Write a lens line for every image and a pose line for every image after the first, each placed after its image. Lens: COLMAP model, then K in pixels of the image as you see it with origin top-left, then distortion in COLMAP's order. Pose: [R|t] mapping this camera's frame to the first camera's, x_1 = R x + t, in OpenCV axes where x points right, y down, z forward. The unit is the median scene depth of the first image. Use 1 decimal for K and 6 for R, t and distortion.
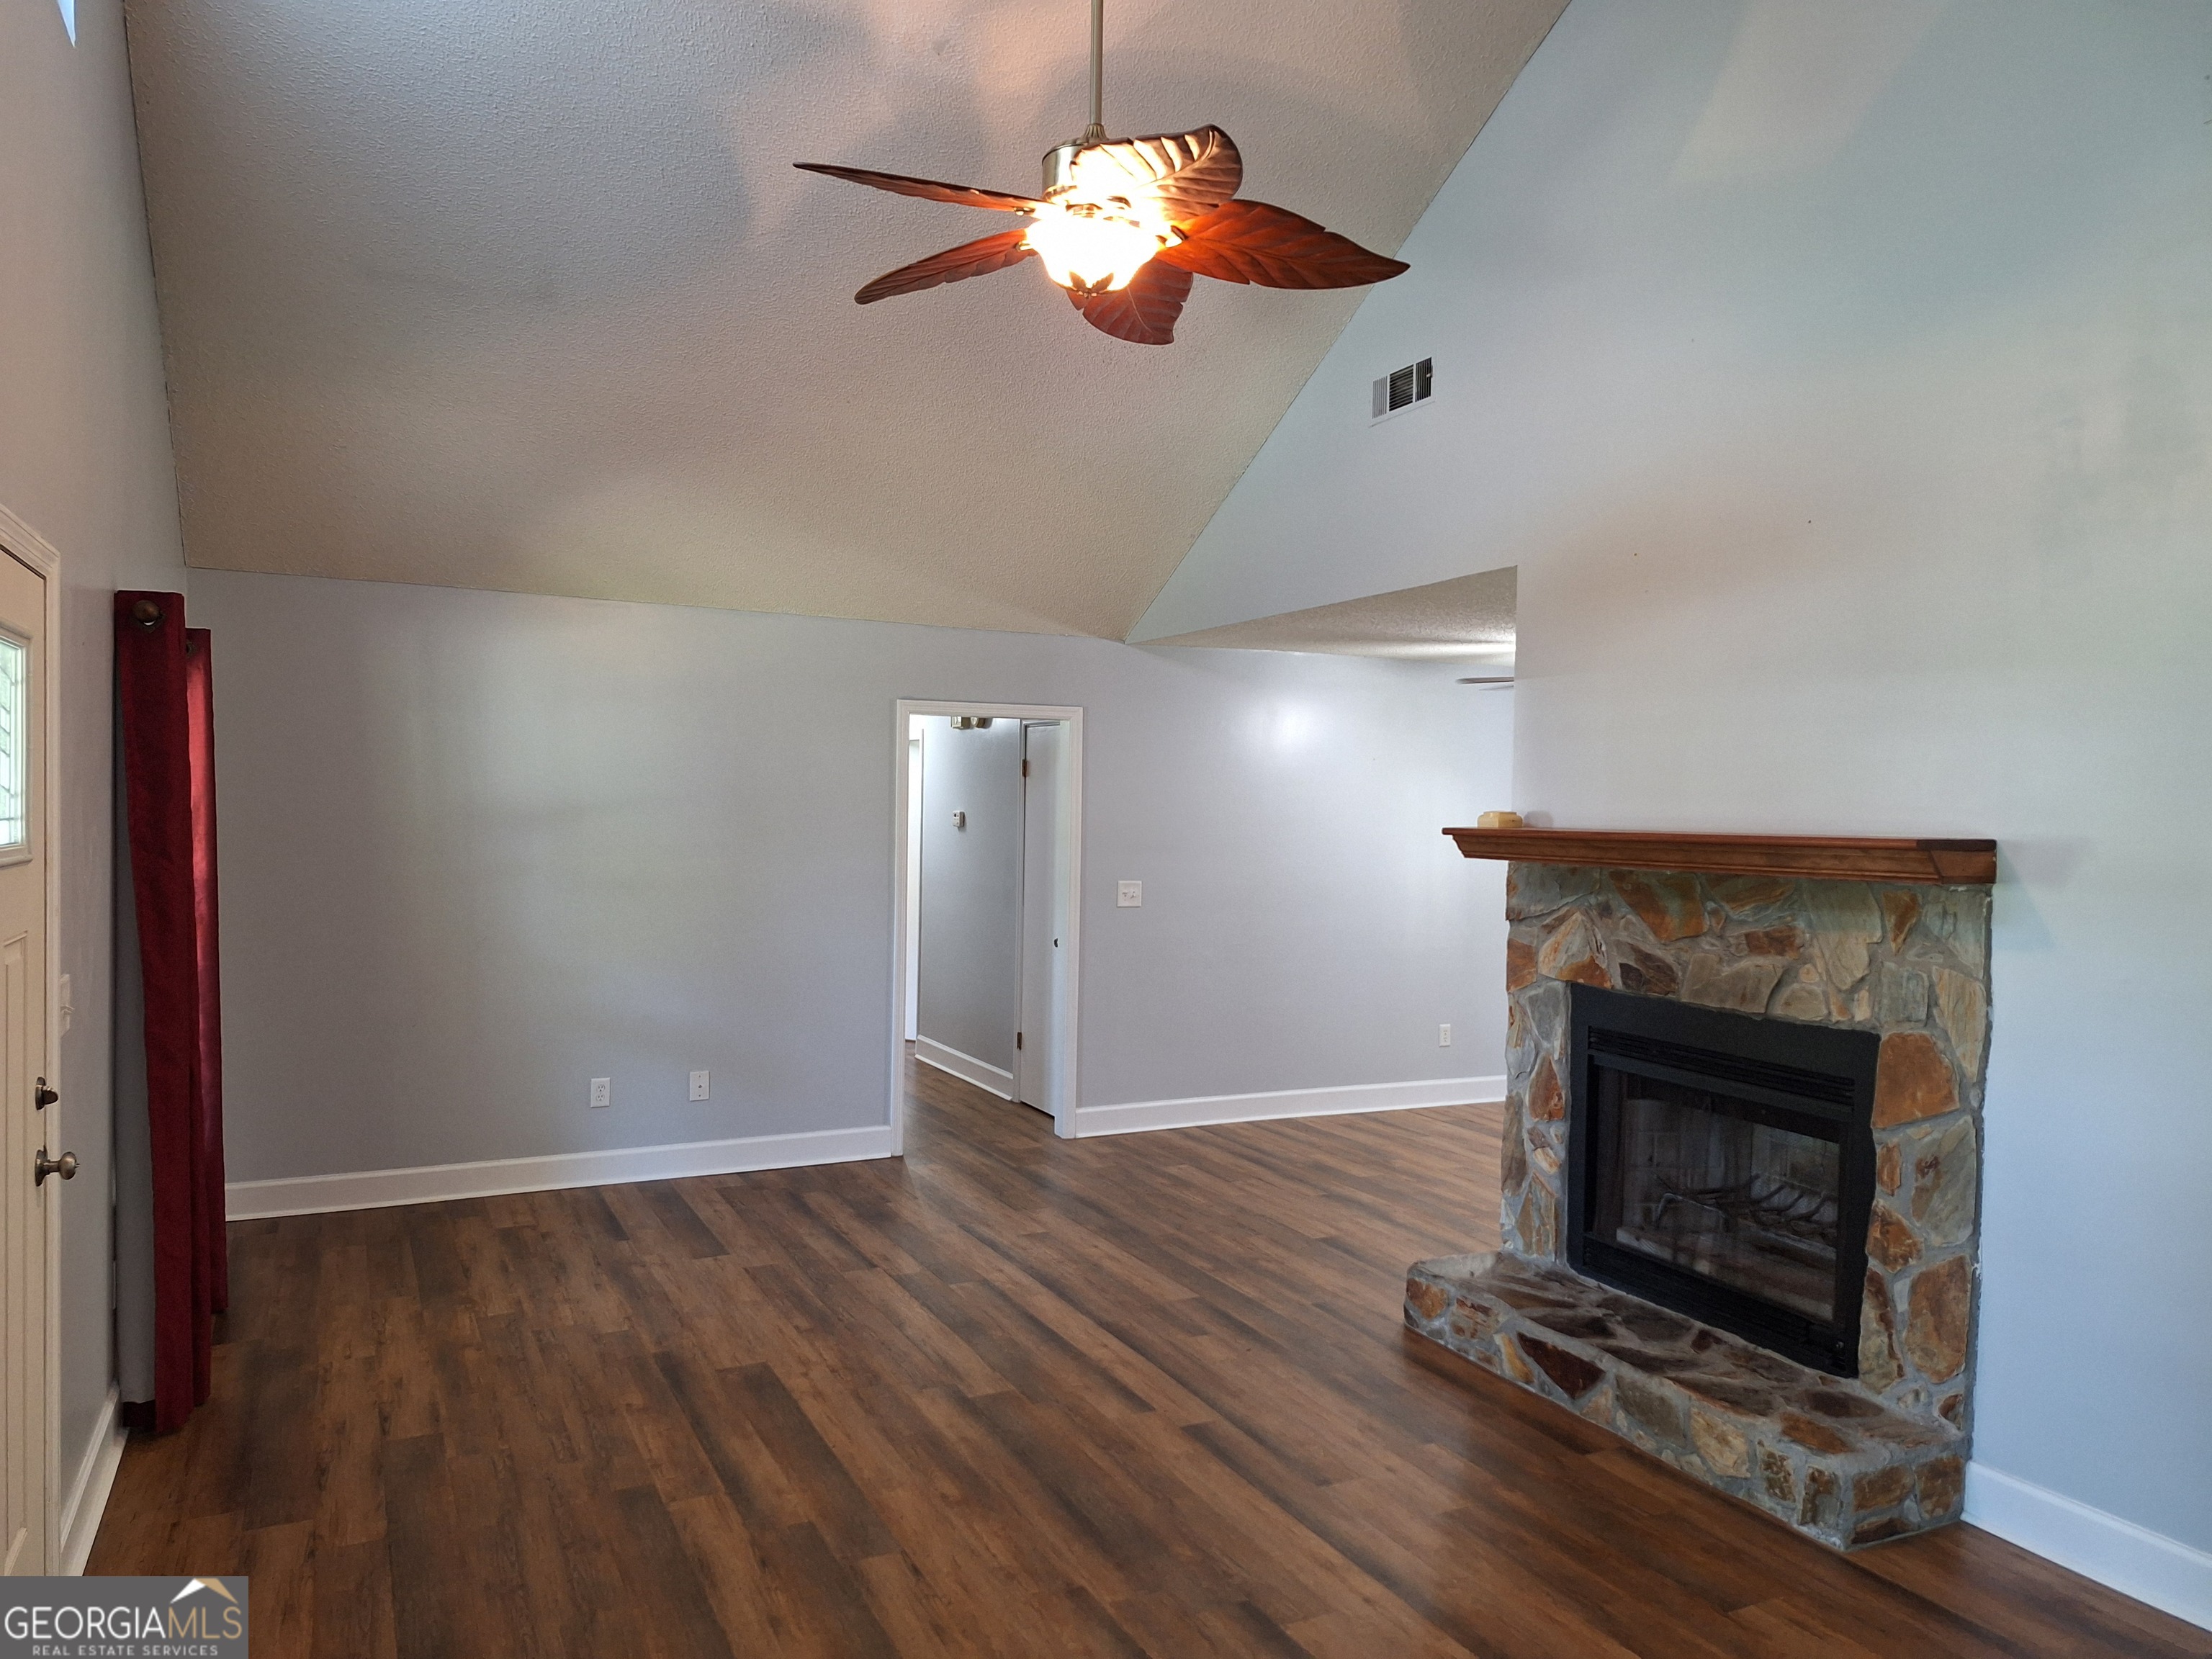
lens RADIAL K [[1558.0, 0, 1095.2], [0, 1558.0, 820.6], [0, 0, 1]] dist [0.077143, -0.082579]
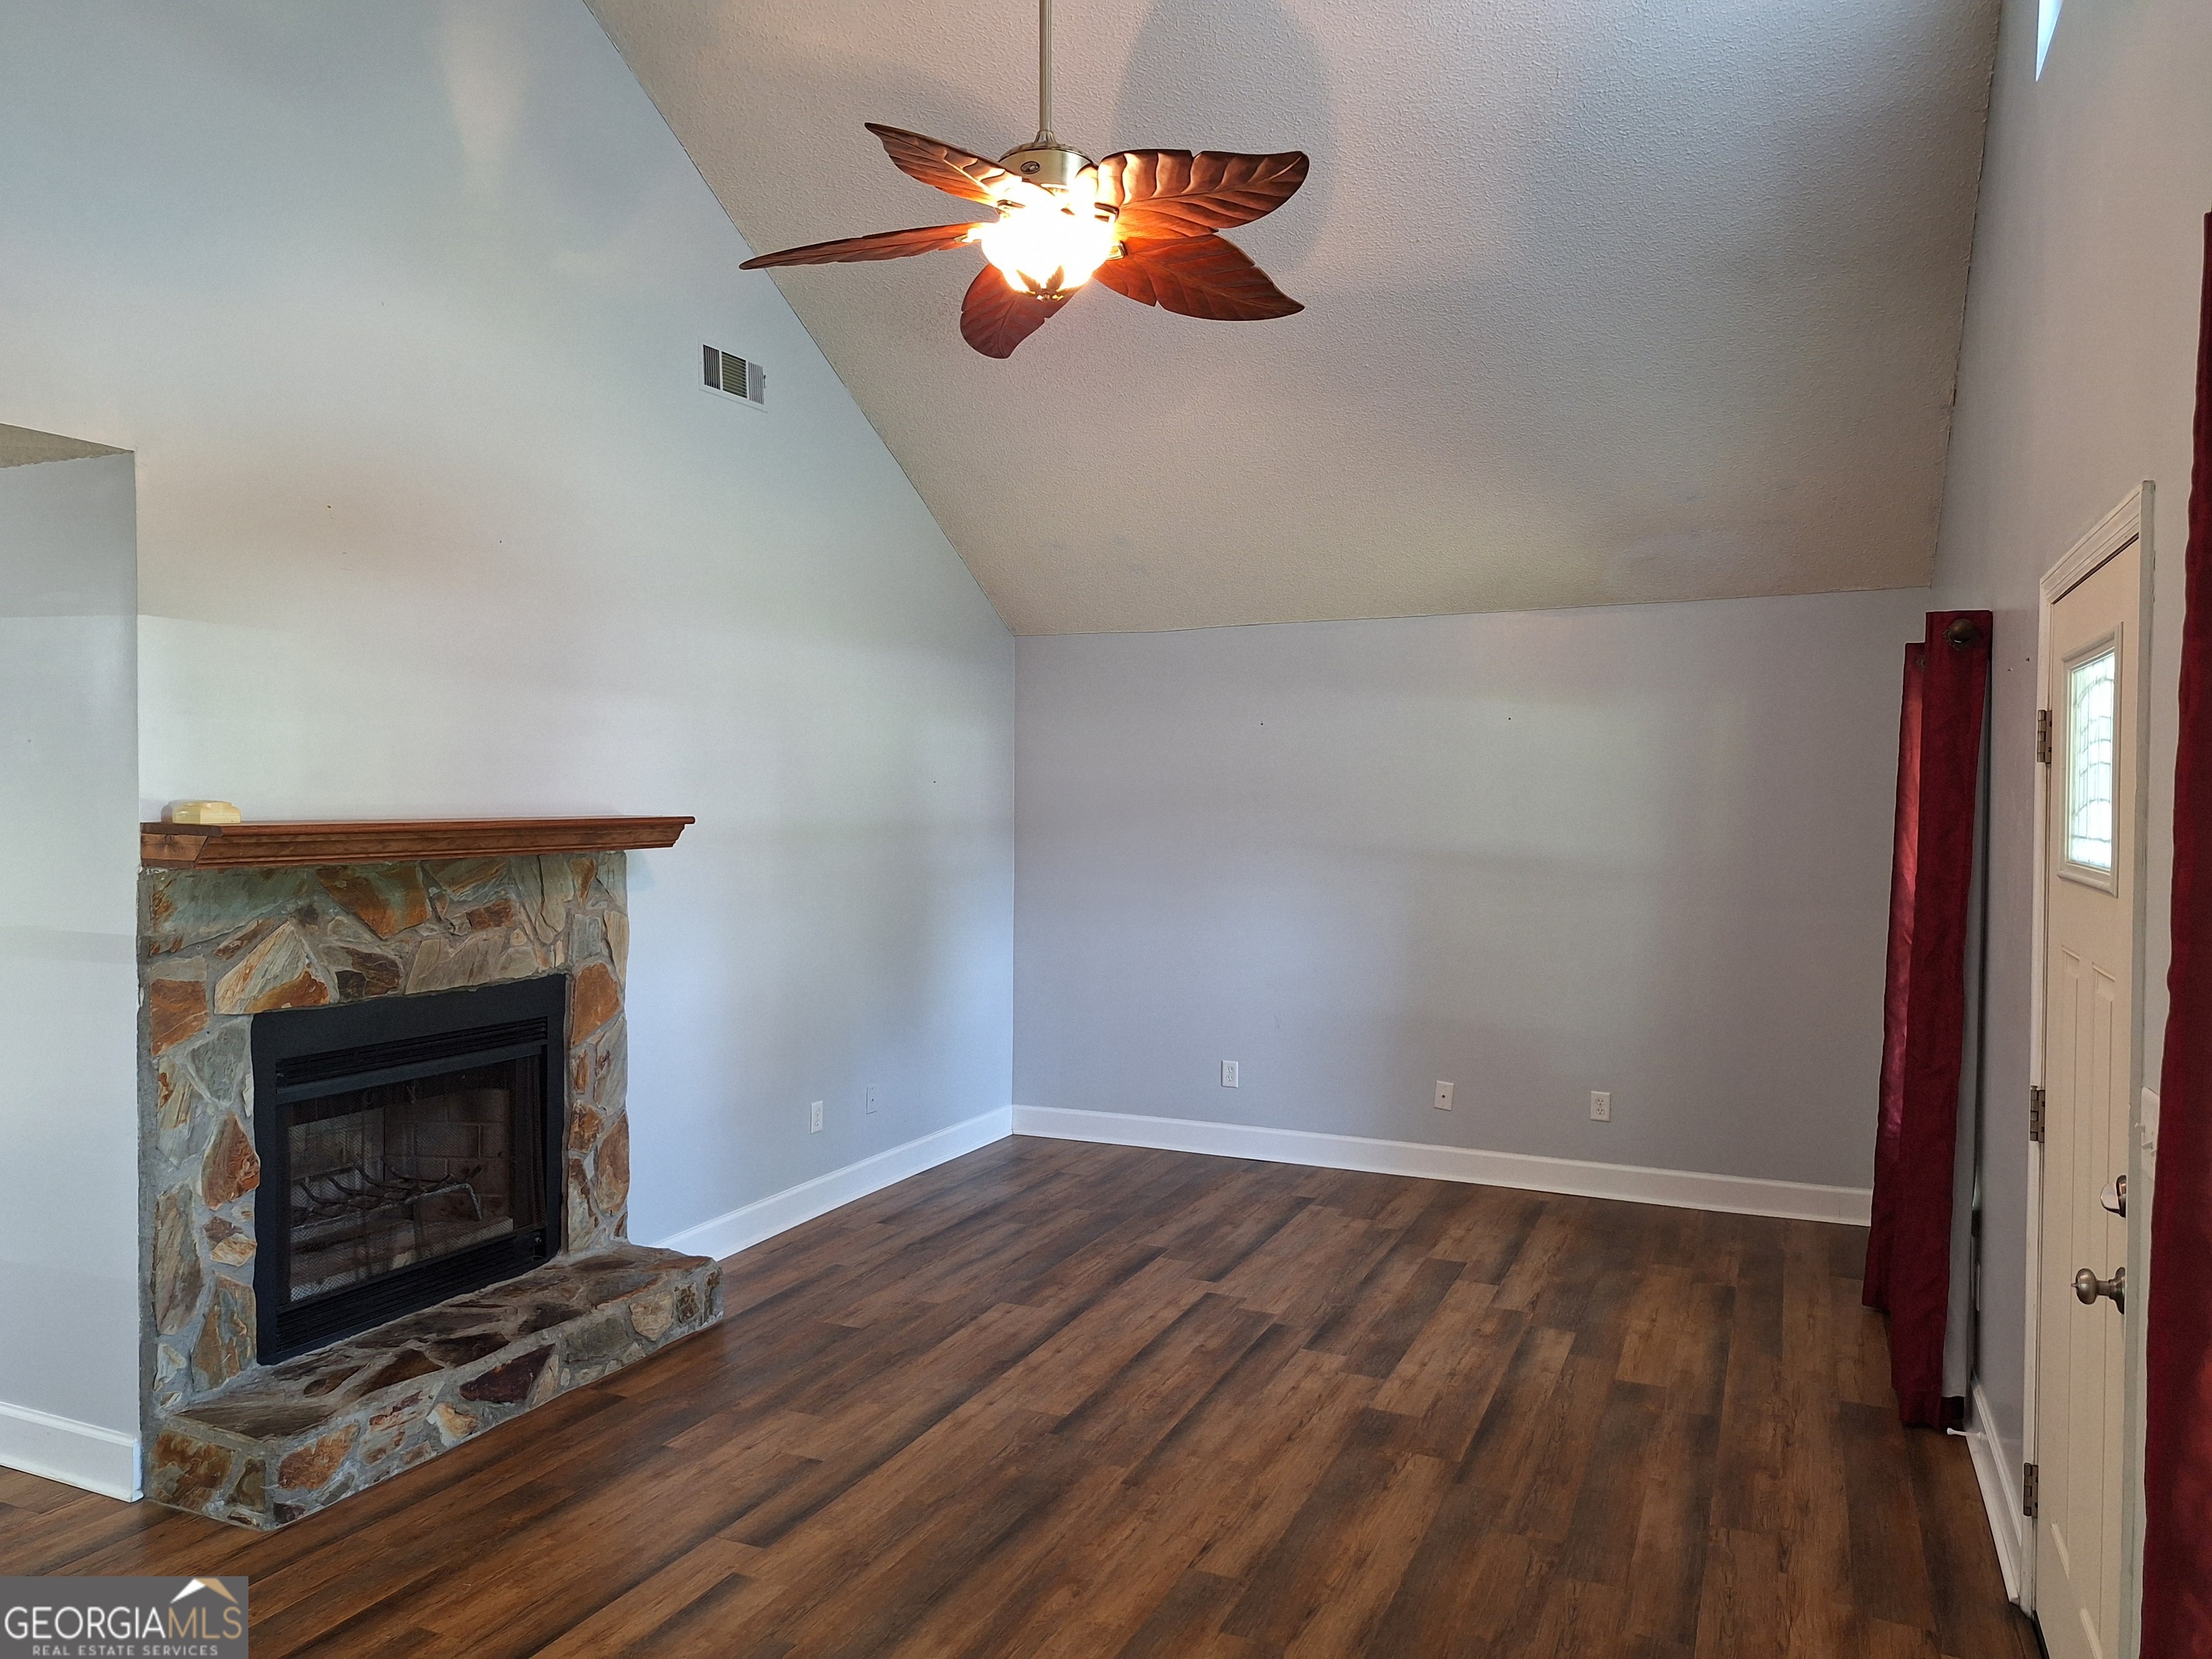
lens RADIAL K [[1558.0, 0, 1097.5], [0, 1558.0, 839.5], [0, 0, 1]] dist [0.077143, -0.082579]
pose [[-0.646041, -0.038246, 0.762344, -0.657151], [-0.005239, 0.998943, 0.045676, -0.027517], [-0.763285, 0.025515, -0.645558, 1.341756]]
